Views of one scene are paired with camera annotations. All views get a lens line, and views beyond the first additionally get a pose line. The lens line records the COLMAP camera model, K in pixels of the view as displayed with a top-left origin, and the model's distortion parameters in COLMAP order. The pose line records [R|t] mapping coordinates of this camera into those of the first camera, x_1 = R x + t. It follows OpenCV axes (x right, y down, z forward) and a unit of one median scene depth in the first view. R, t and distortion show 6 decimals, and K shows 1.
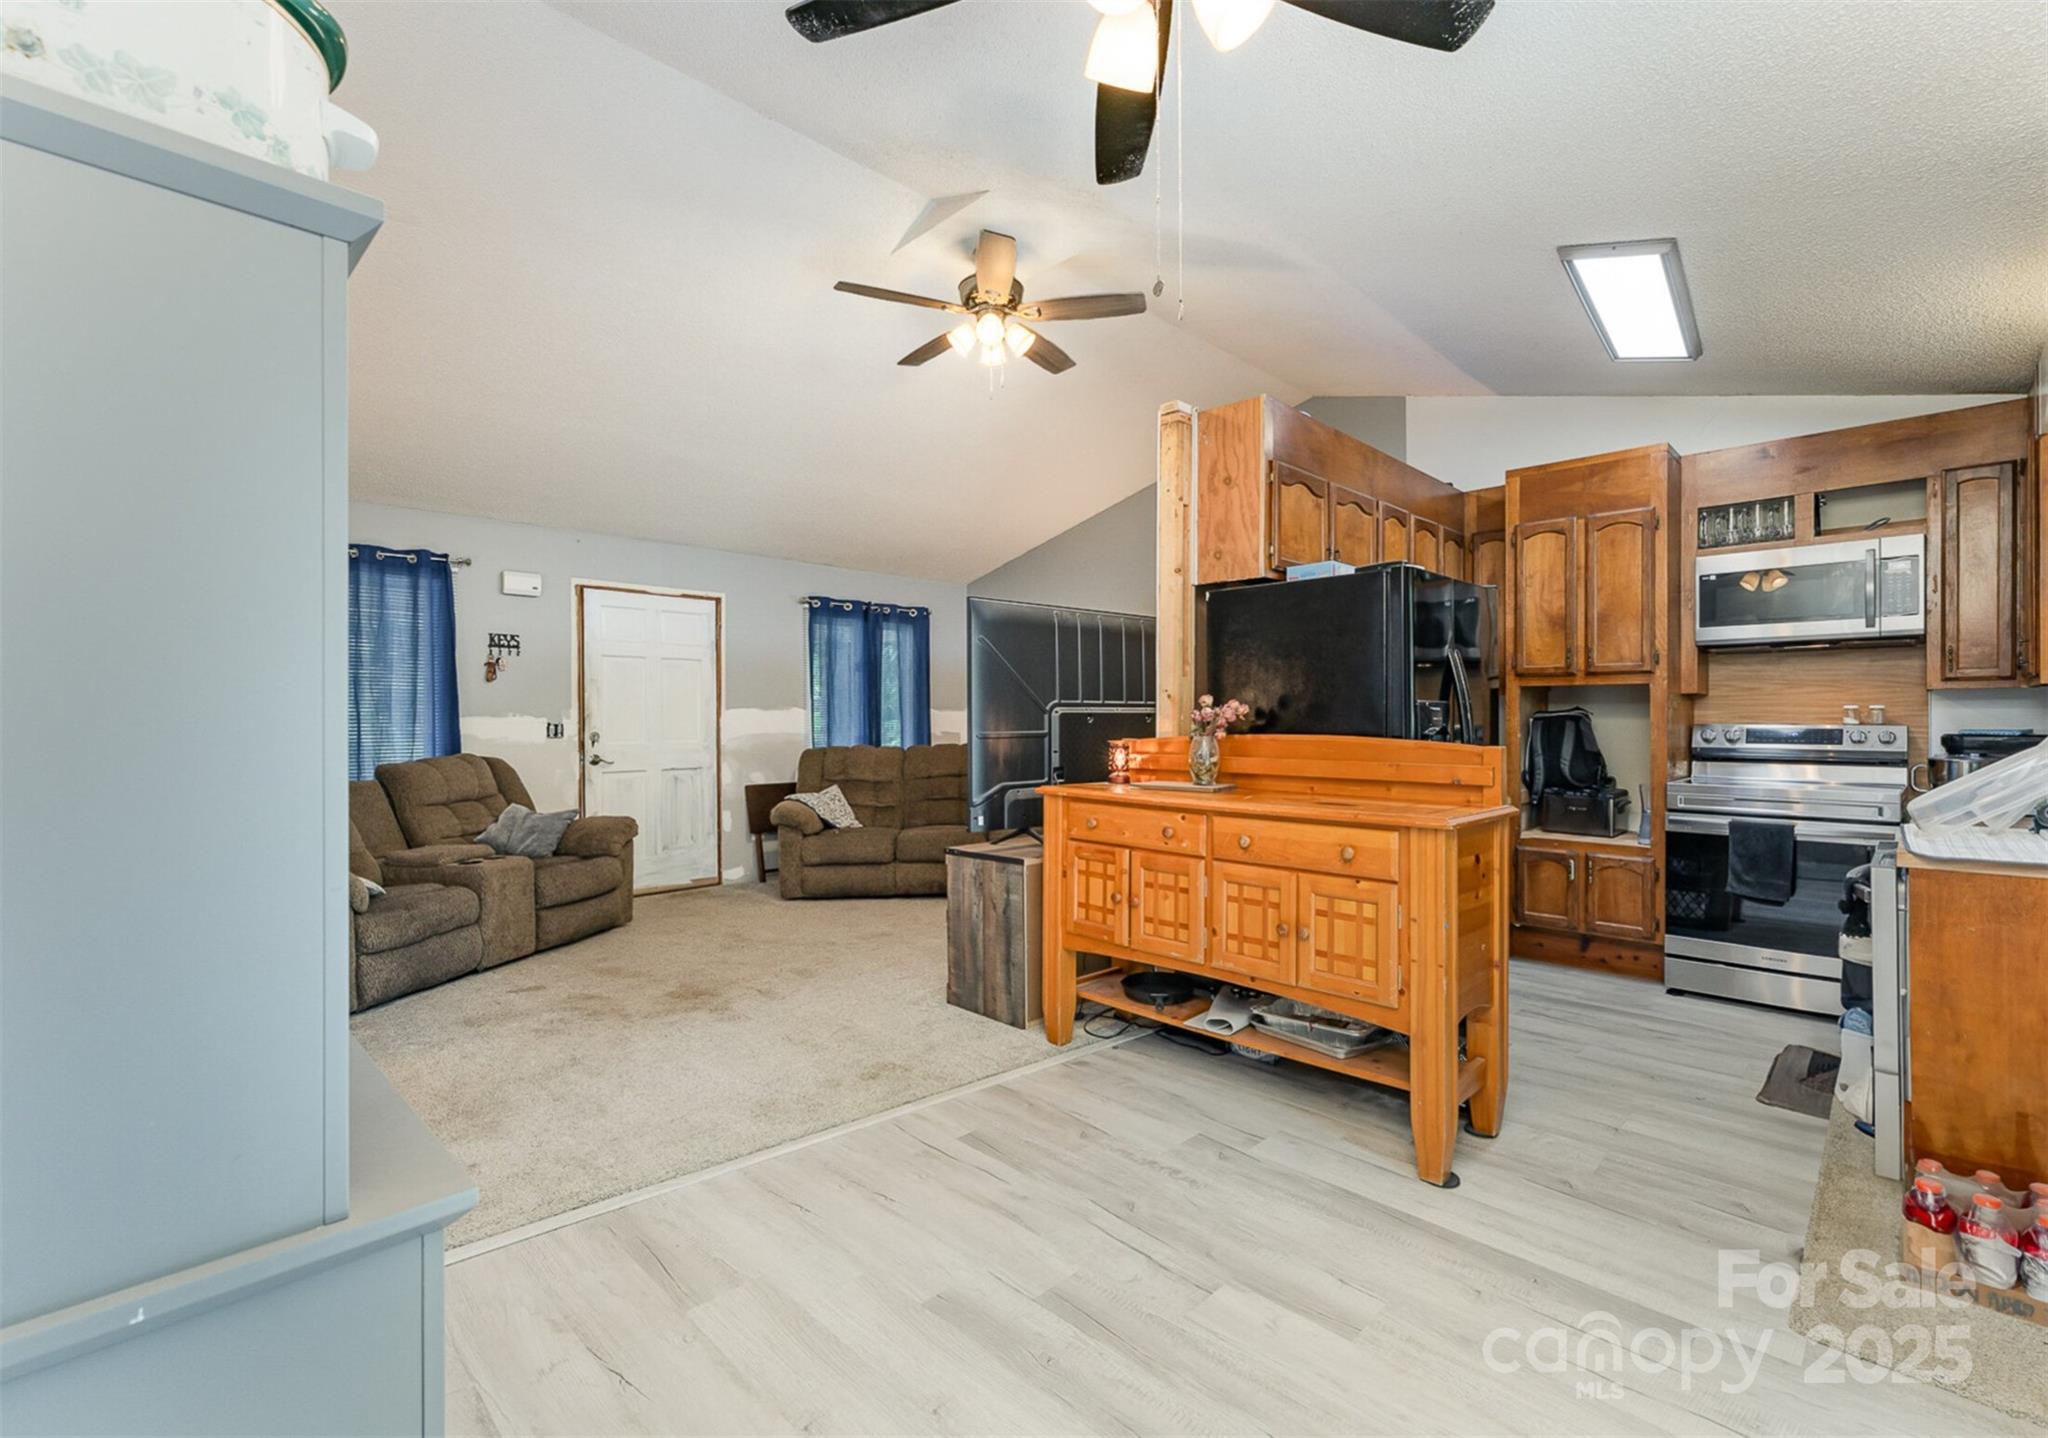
lens RADIAL K [[882.4, 0, 1032.0], [0, 882.4, 724.9], [0, 0, 1]] dist [-0.000419, -0.000083]
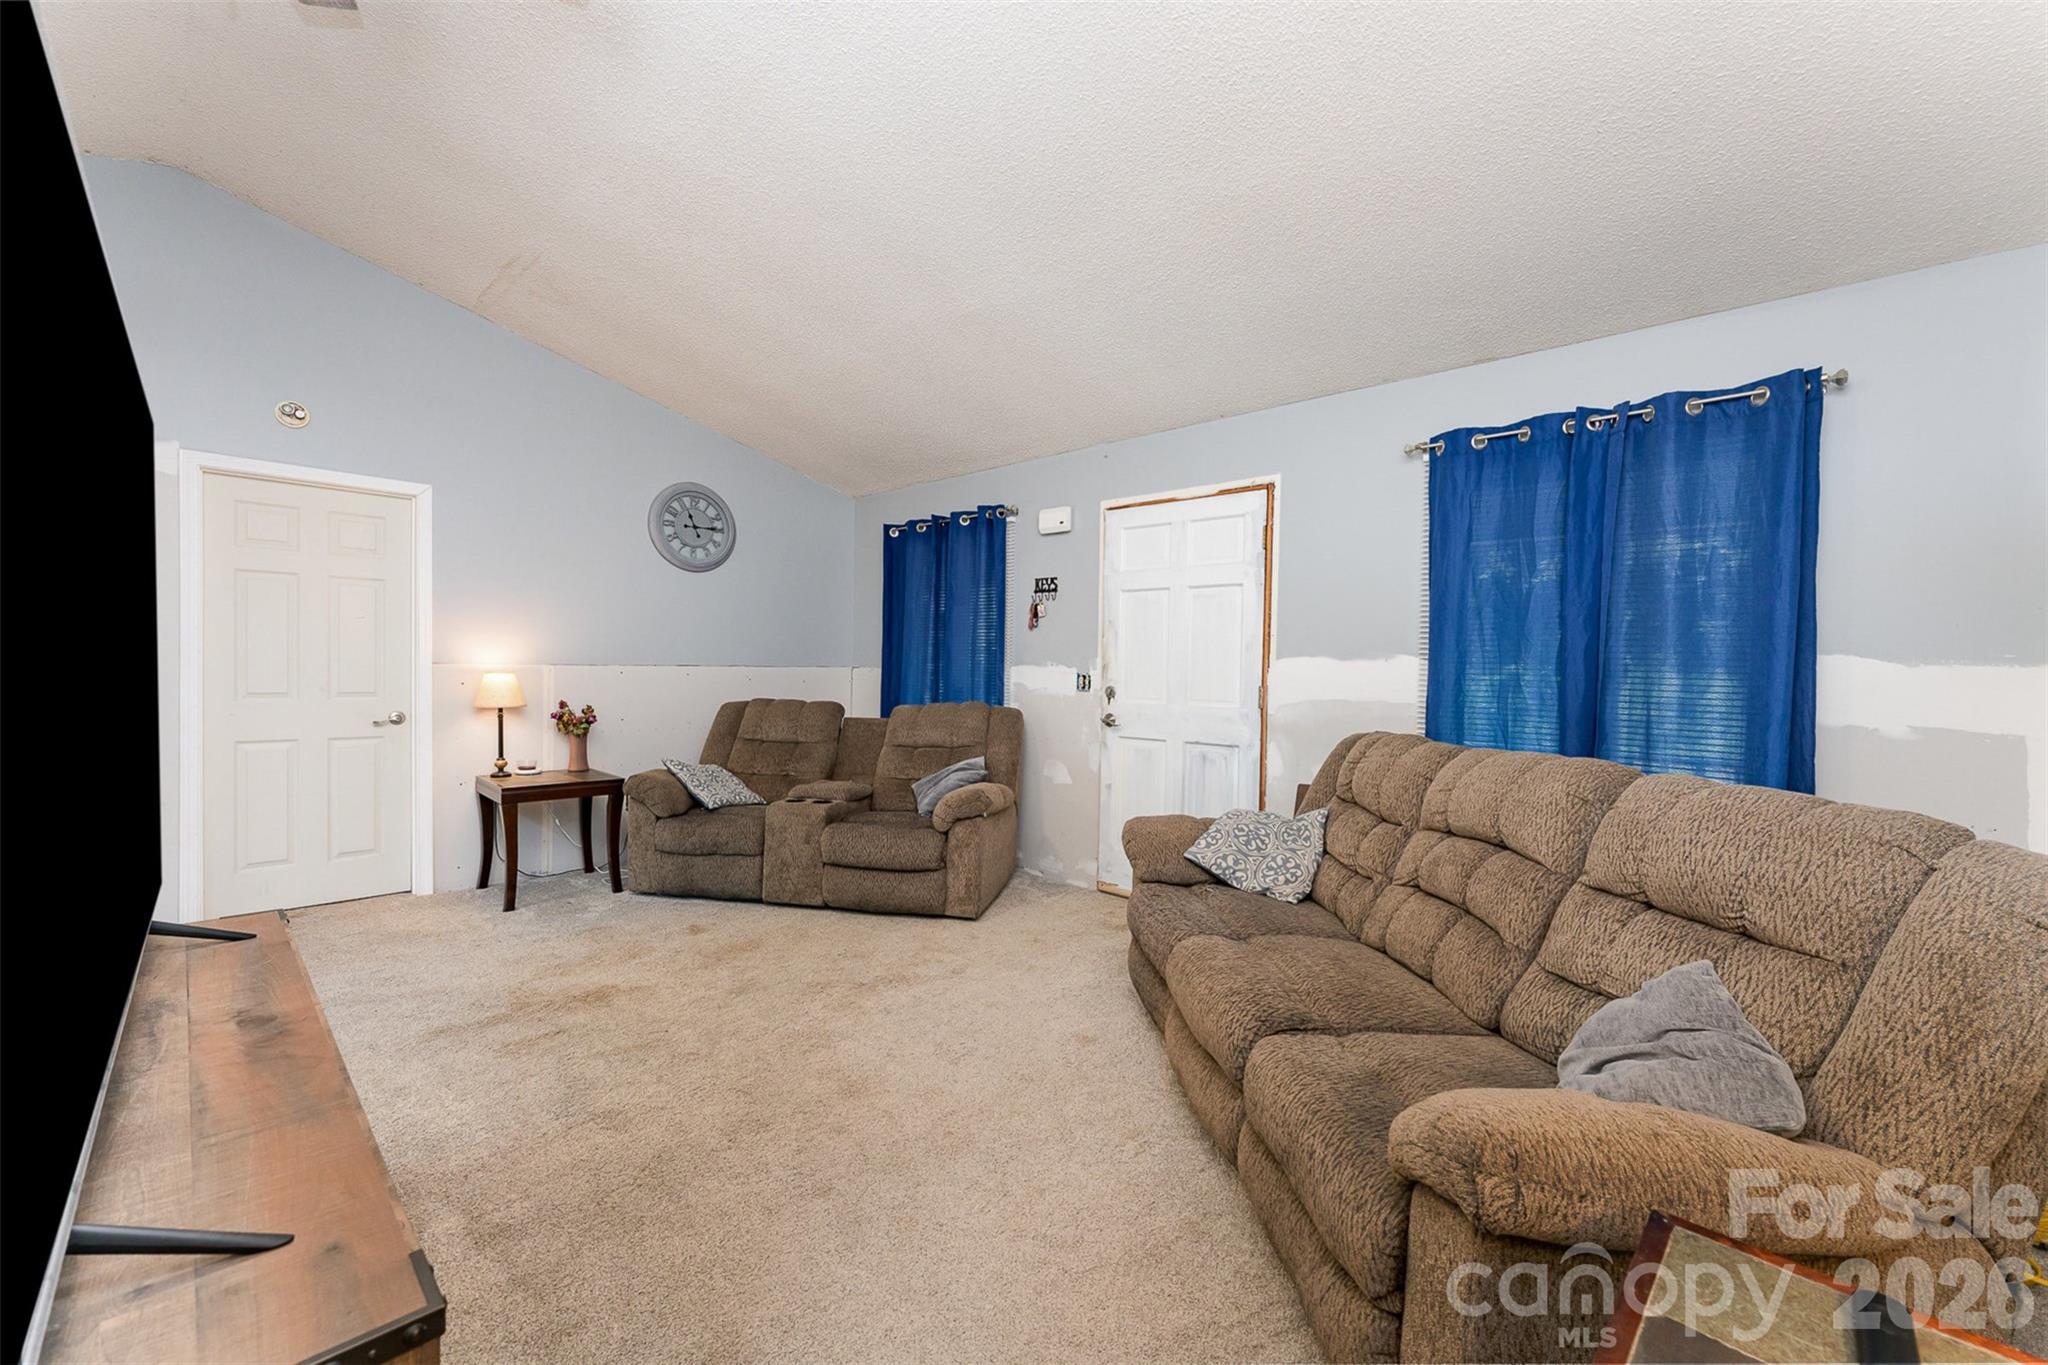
lens RADIAL K [[826.0, 0, 1054.5], [0, 826.0, 682.0], [0, 0, 1]] dist [0.002612, 0.000164]
pose [[0.036834, 0.029649, -0.998881, 0.283977], [-0.019242, 0.999396, 0.028955, -0.017894], [0.999136, 0.018154, 0.037382, 0.980940]]
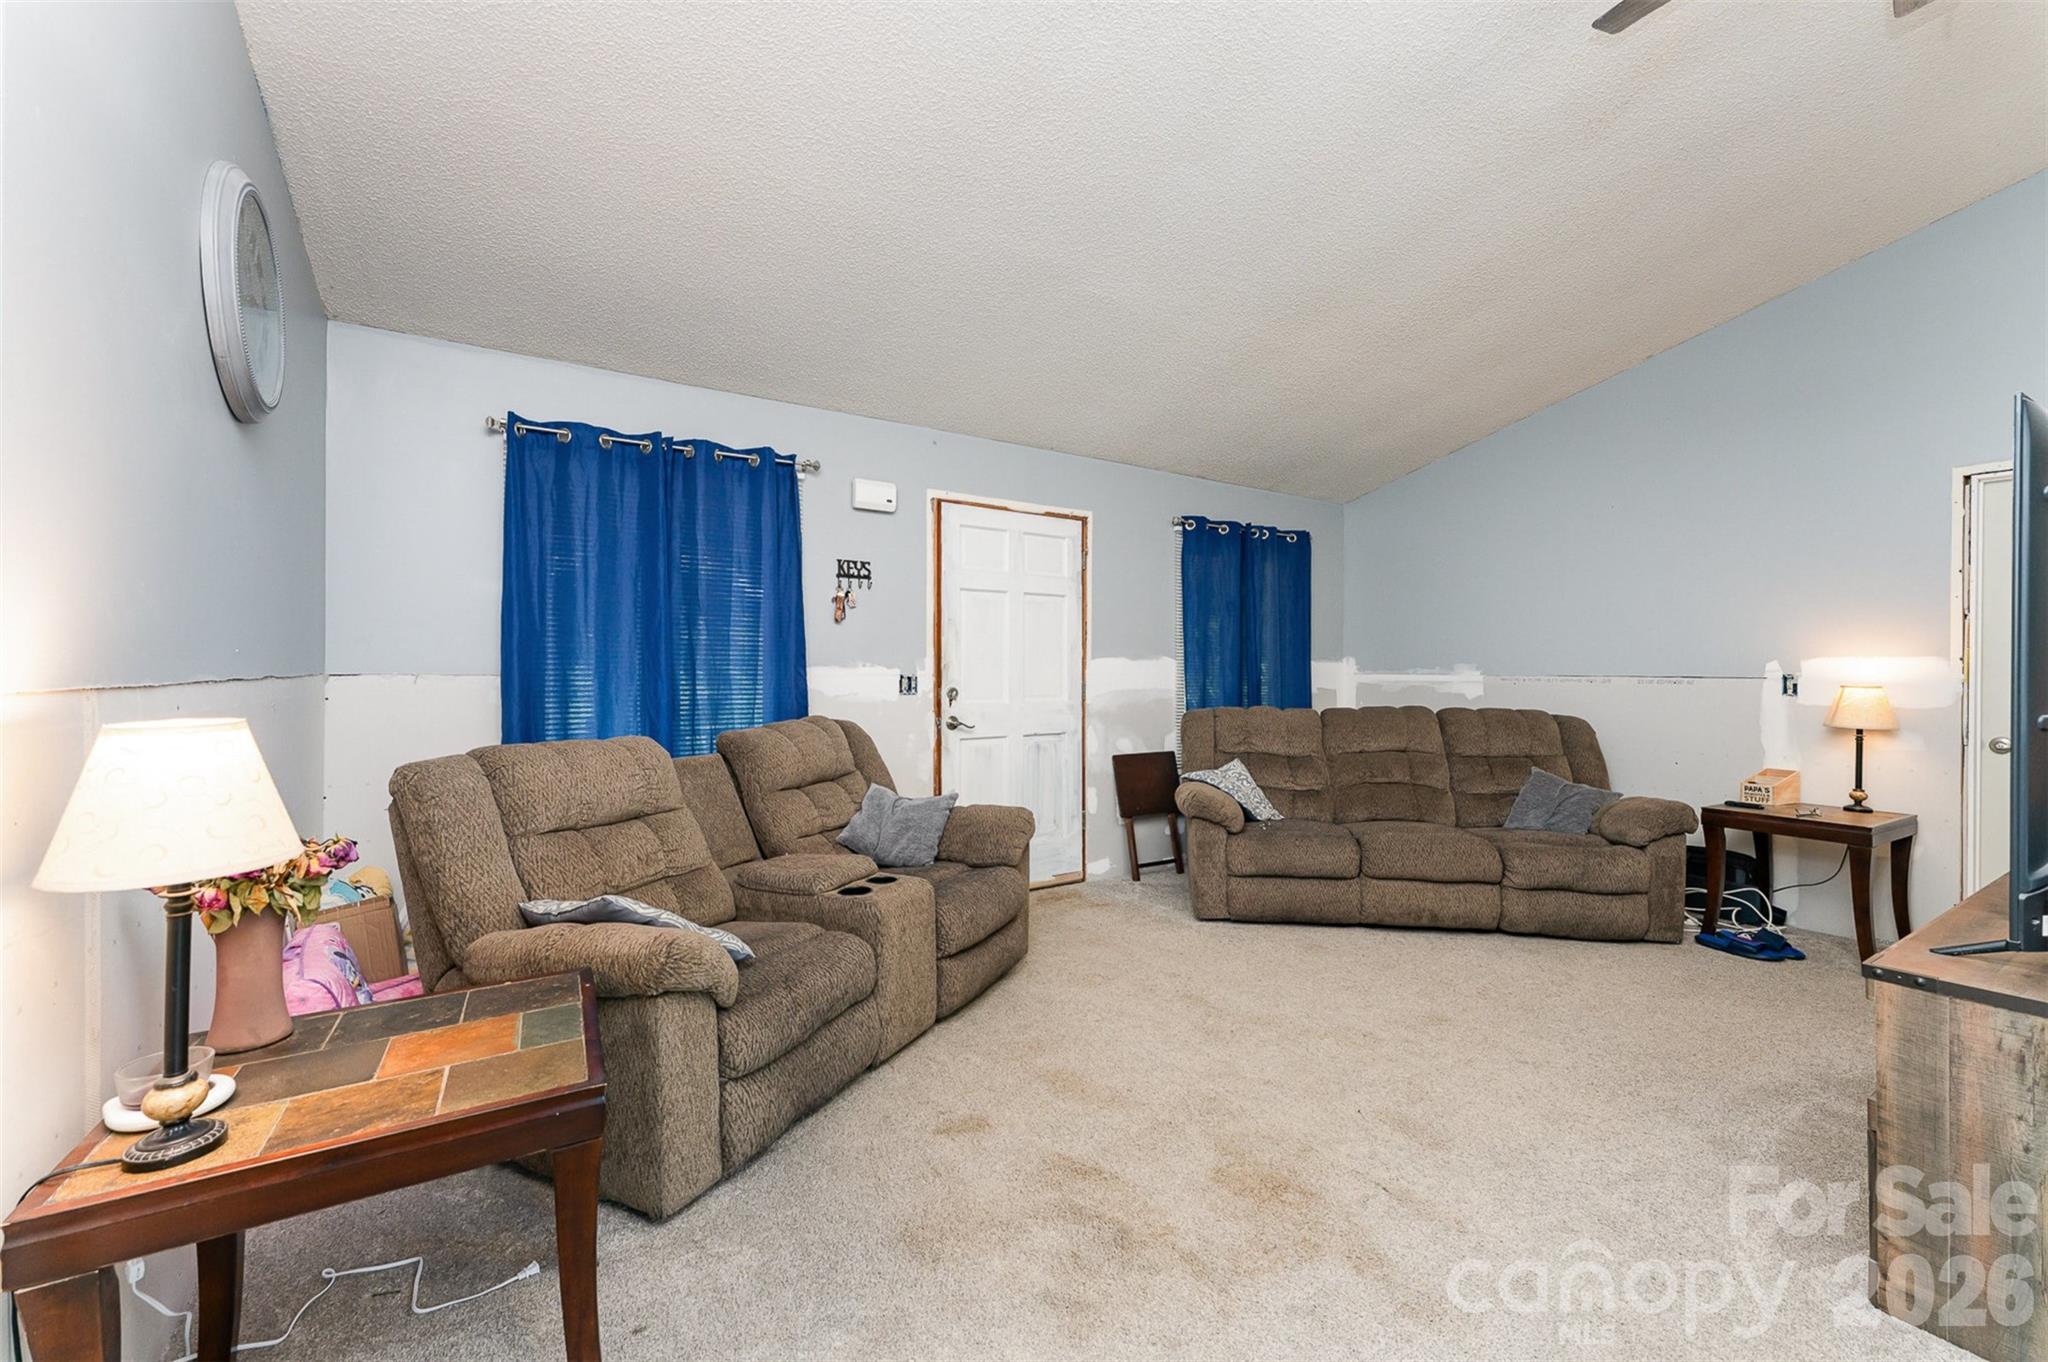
lens RADIAL K [[805.6, 0, 1033.4], [0, 805.6, 674.2], [0, 0, 1]] dist [0.000145, 0.000012]
pose [[0.977578, 0.008315, -0.210411, -0.294432], [-0.008268, 0.999965, 0.001101, -0.005006], [0.210413, 0.000664, 0.977612, 0.340335]]
